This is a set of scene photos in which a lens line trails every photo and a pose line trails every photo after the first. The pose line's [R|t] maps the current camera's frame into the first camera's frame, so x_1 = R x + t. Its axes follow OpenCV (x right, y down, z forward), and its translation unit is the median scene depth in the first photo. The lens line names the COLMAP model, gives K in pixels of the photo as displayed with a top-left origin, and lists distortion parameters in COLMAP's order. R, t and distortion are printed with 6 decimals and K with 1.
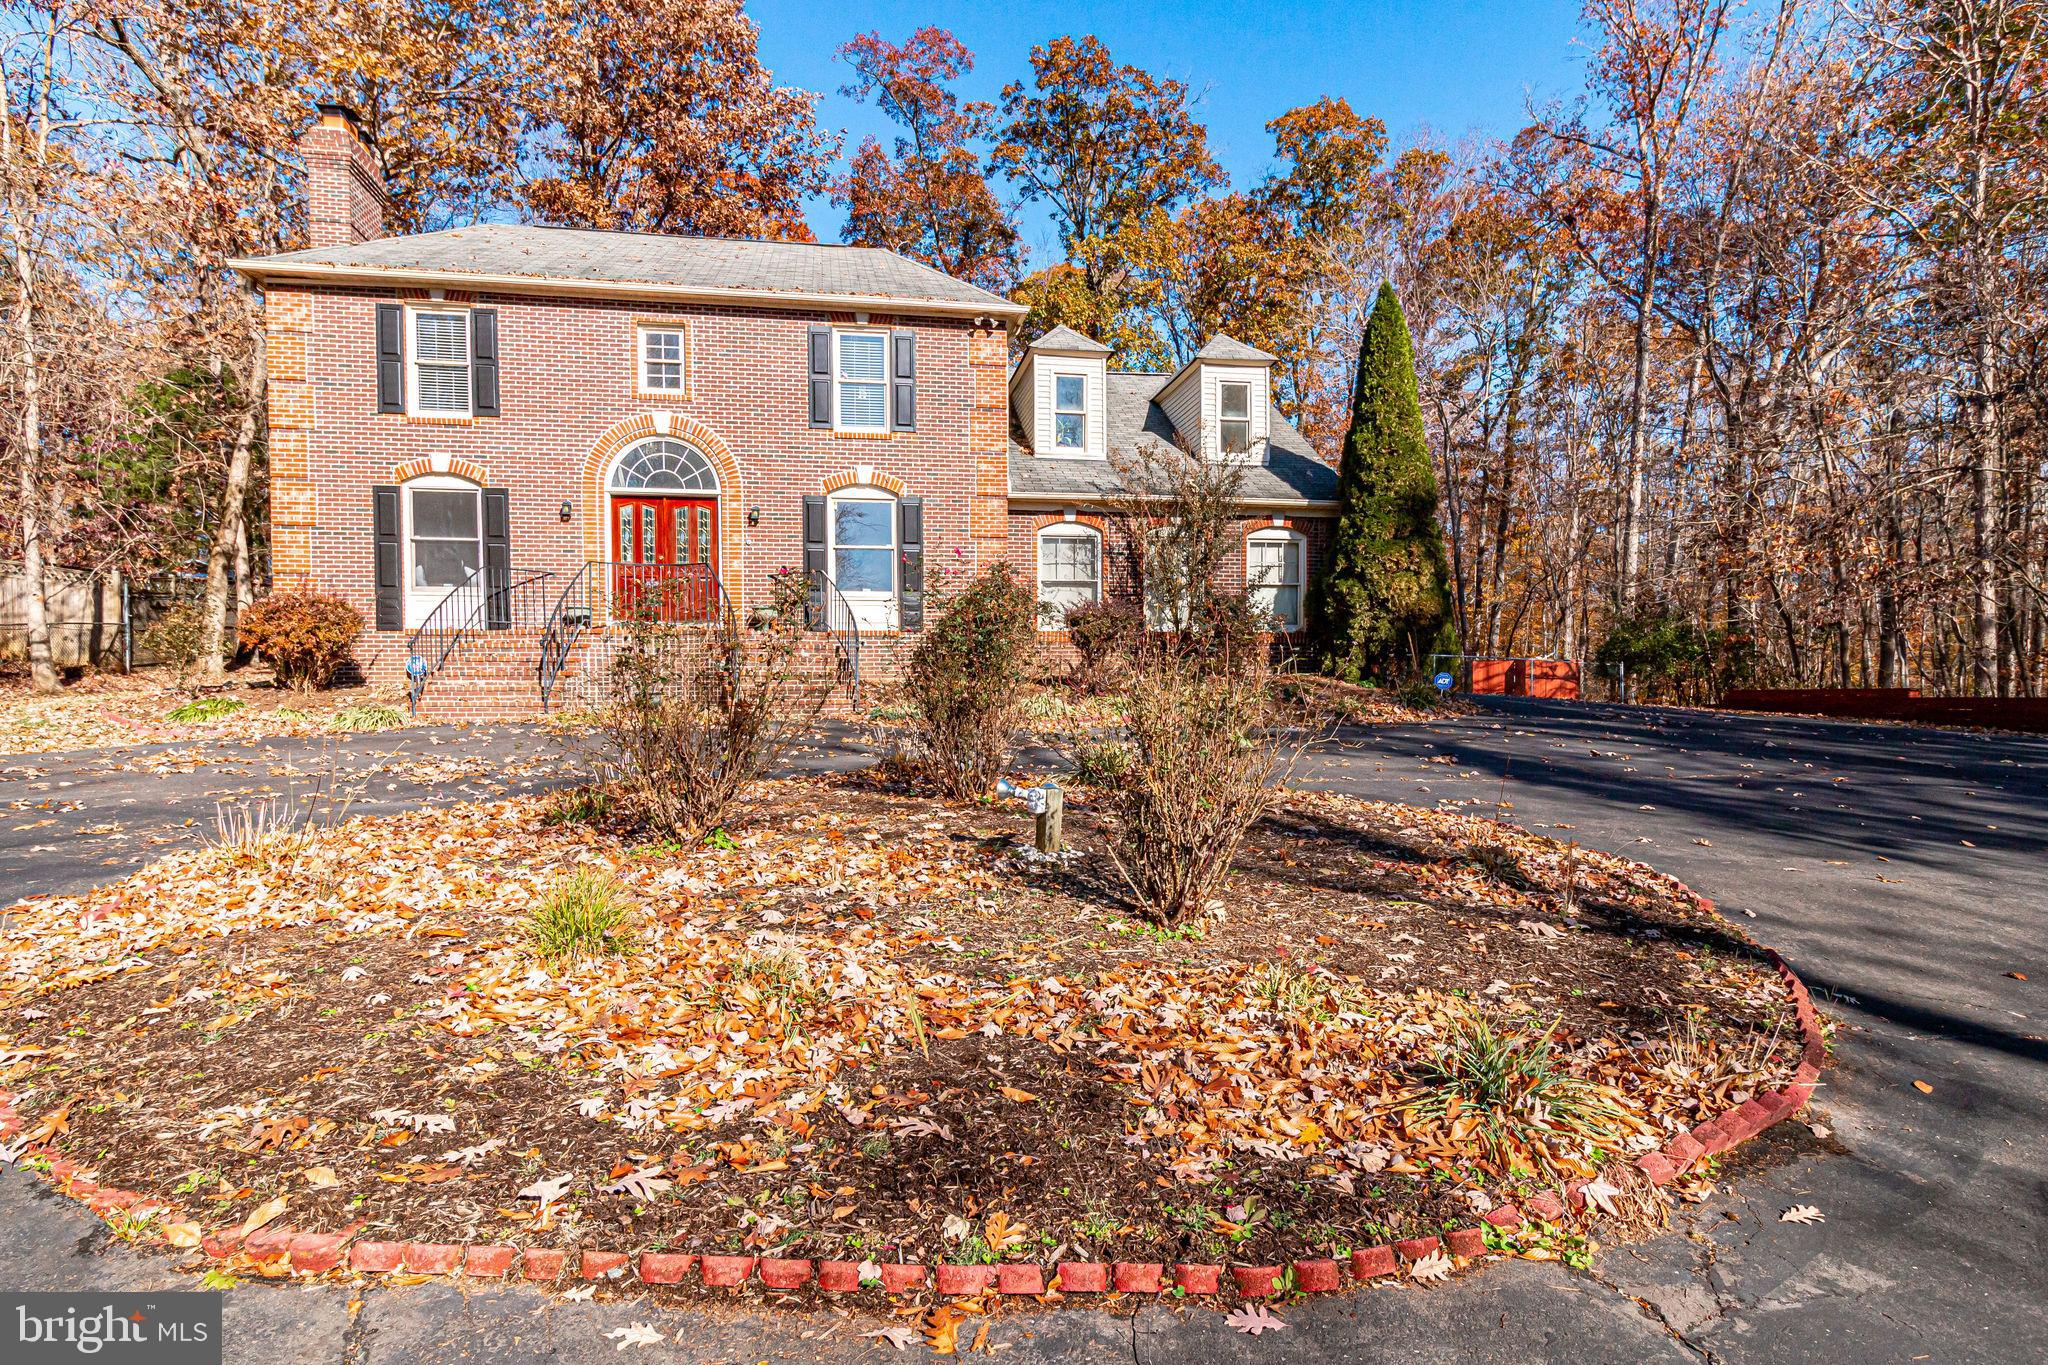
lens RADIAL K [[1119.9, 0, 1024.0], [0, 1119.9, 682.5], [0, 0, 1]] dist [0.001875, 0.000392]
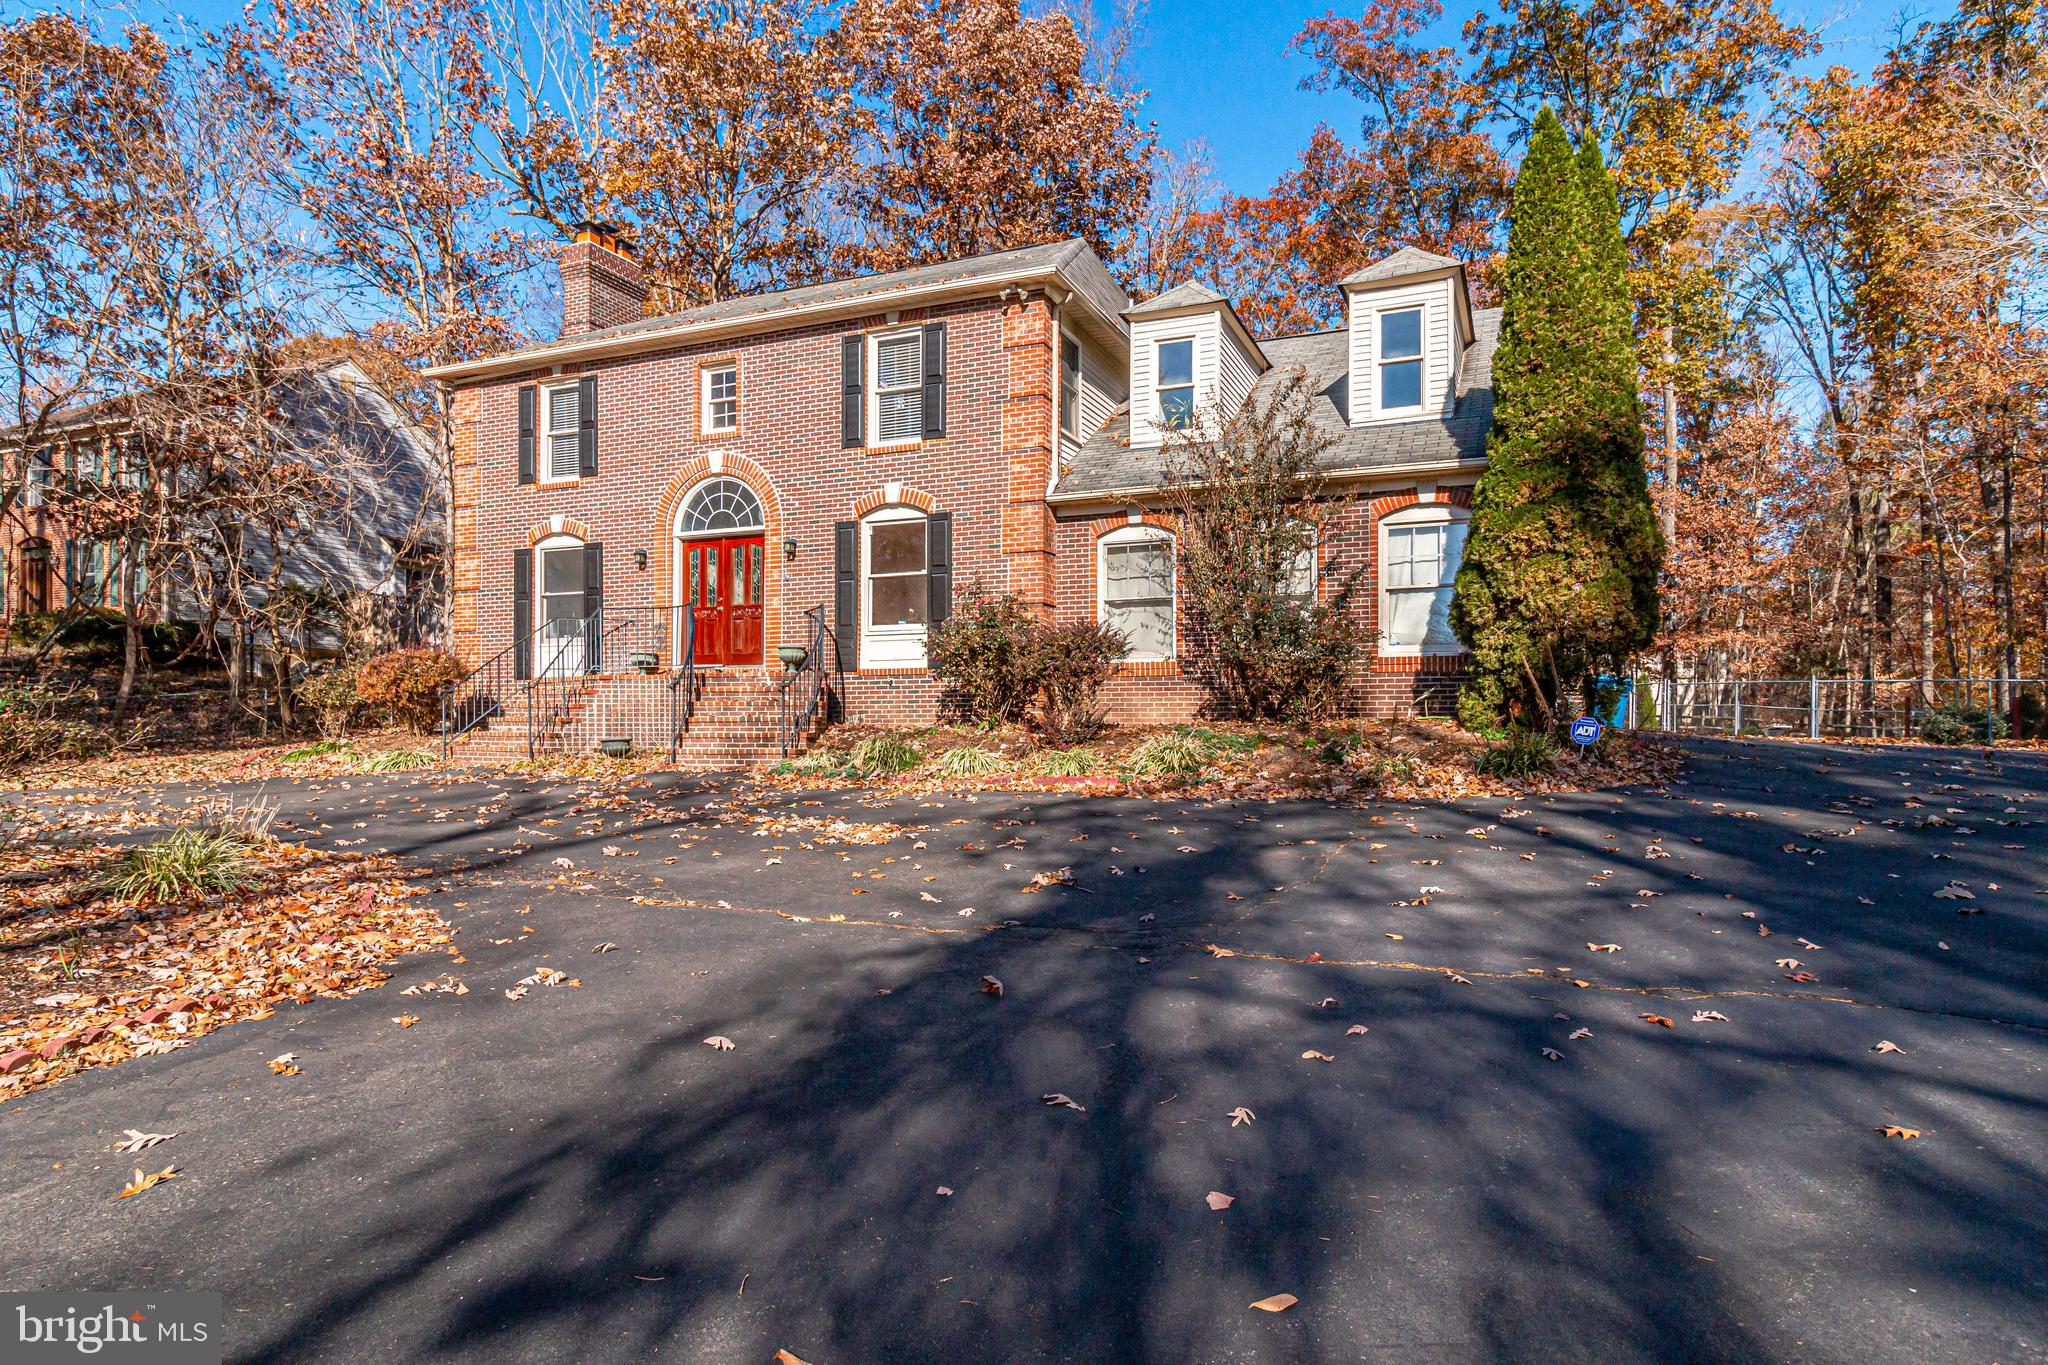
lens RADIAL K [[1119.9, 0, 1024.0], [0, 1119.9, 682.5], [0, 0, 1]] dist [0.001875, 0.000392]
pose [[0.849832, -0.017713, -0.526756, 0.412942], [0.003053, 0.999584, -0.028686, -0.010203], [0.527045, 0.022770, 0.849532, 0.309572]]
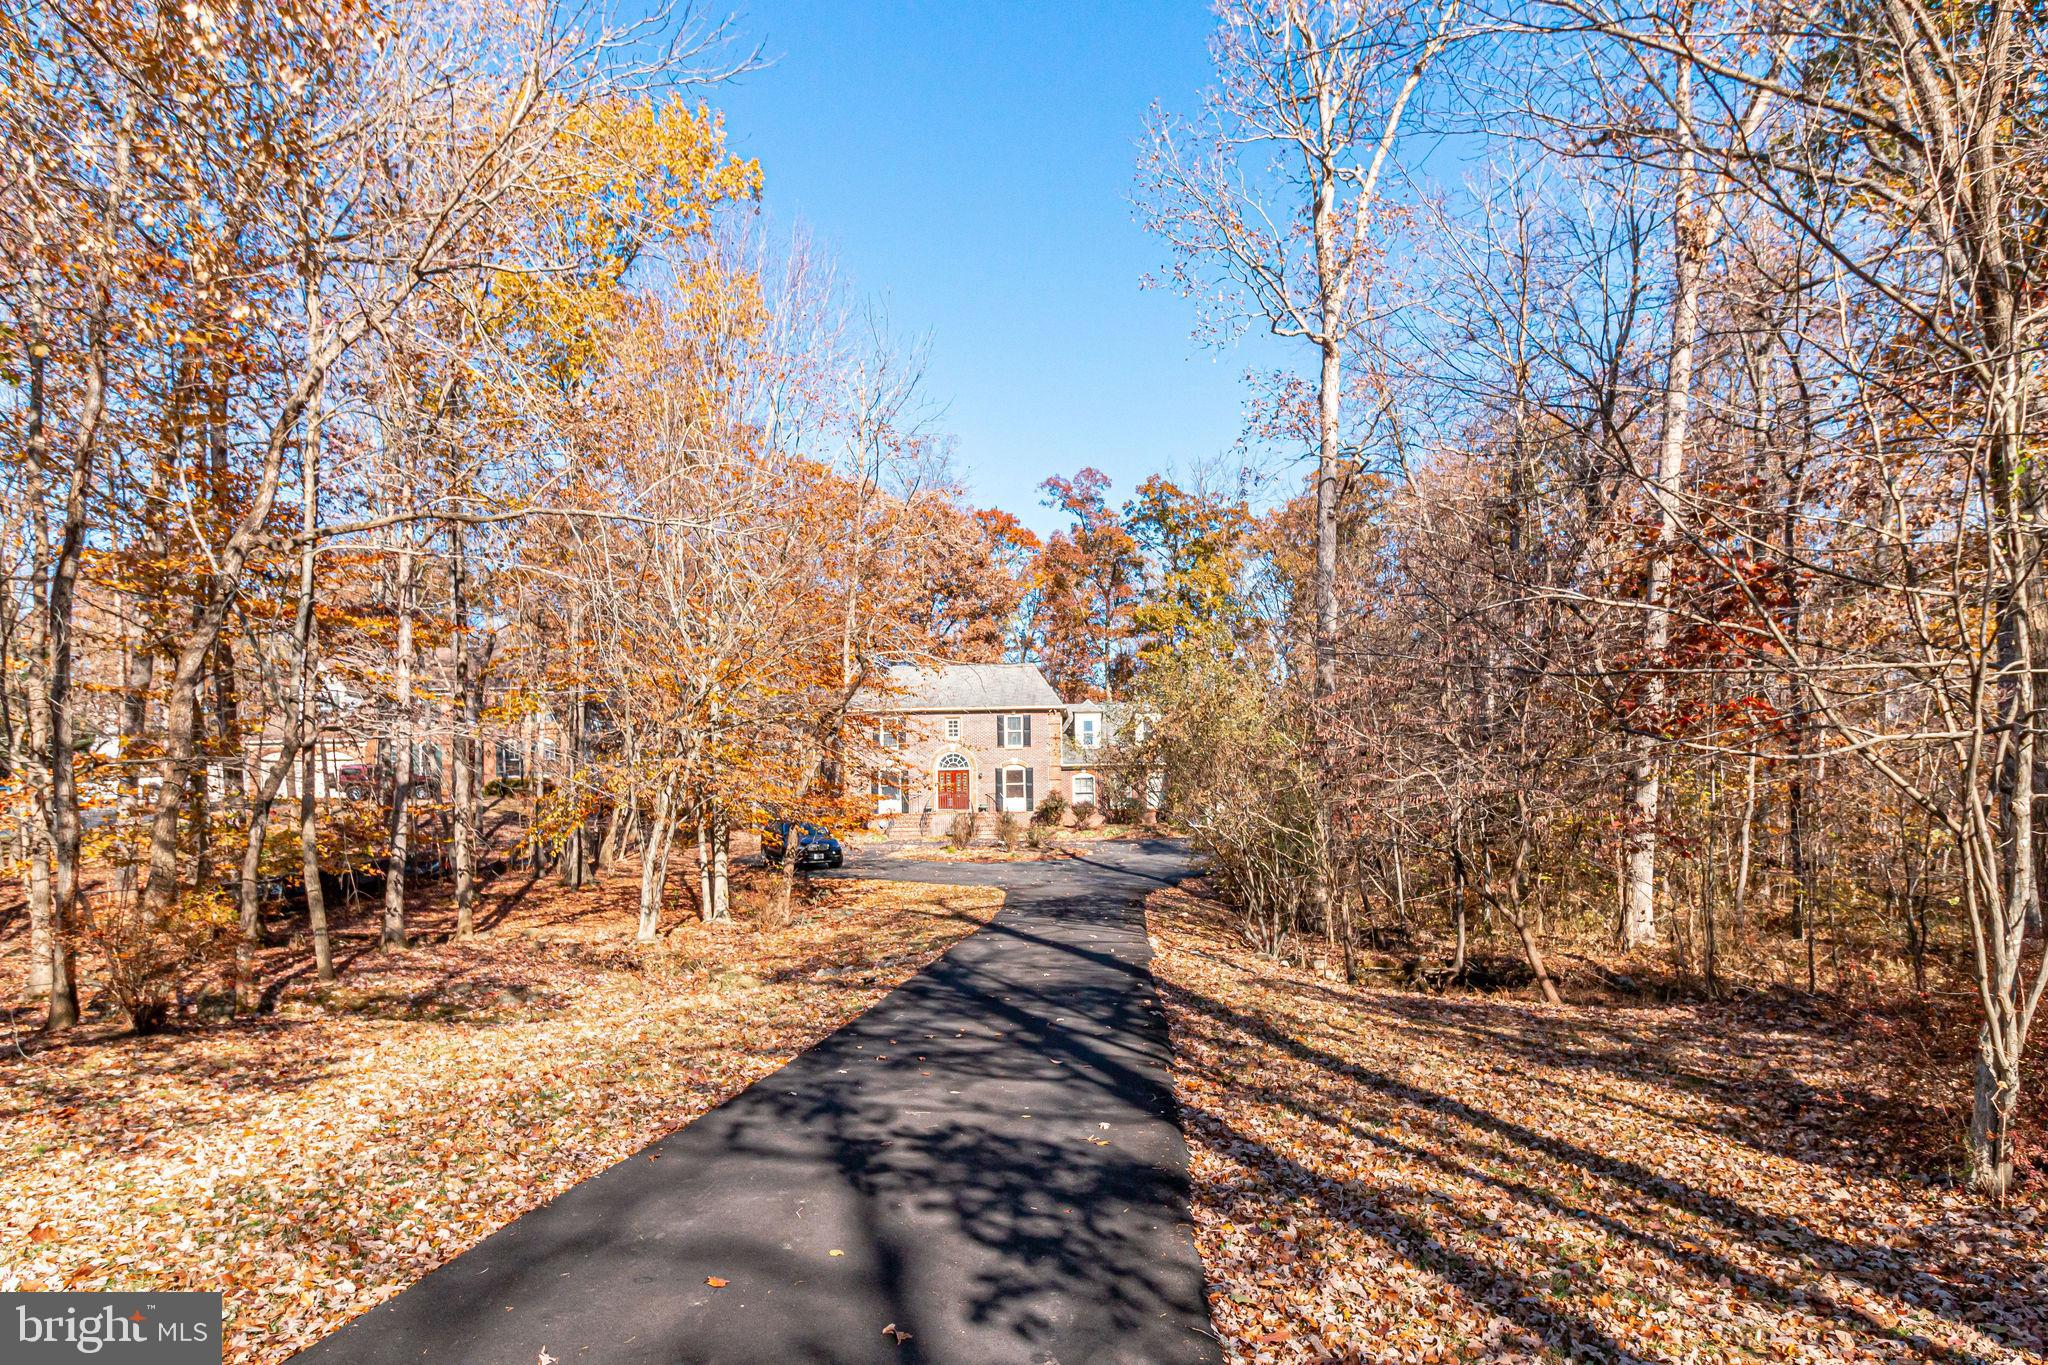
lens RADIAL K [[1184.7, 0, 1024.0], [0, 1184.7, 682.5], [0, 0, 1]] dist [-0.001759, -0.000146]
pose [[0.970727, -0.043846, -0.236152, 0.681496], [0.013897, 0.991803, -0.127019, 0.017583], [0.239785, 0.120019, 0.963379, -2.231732]]
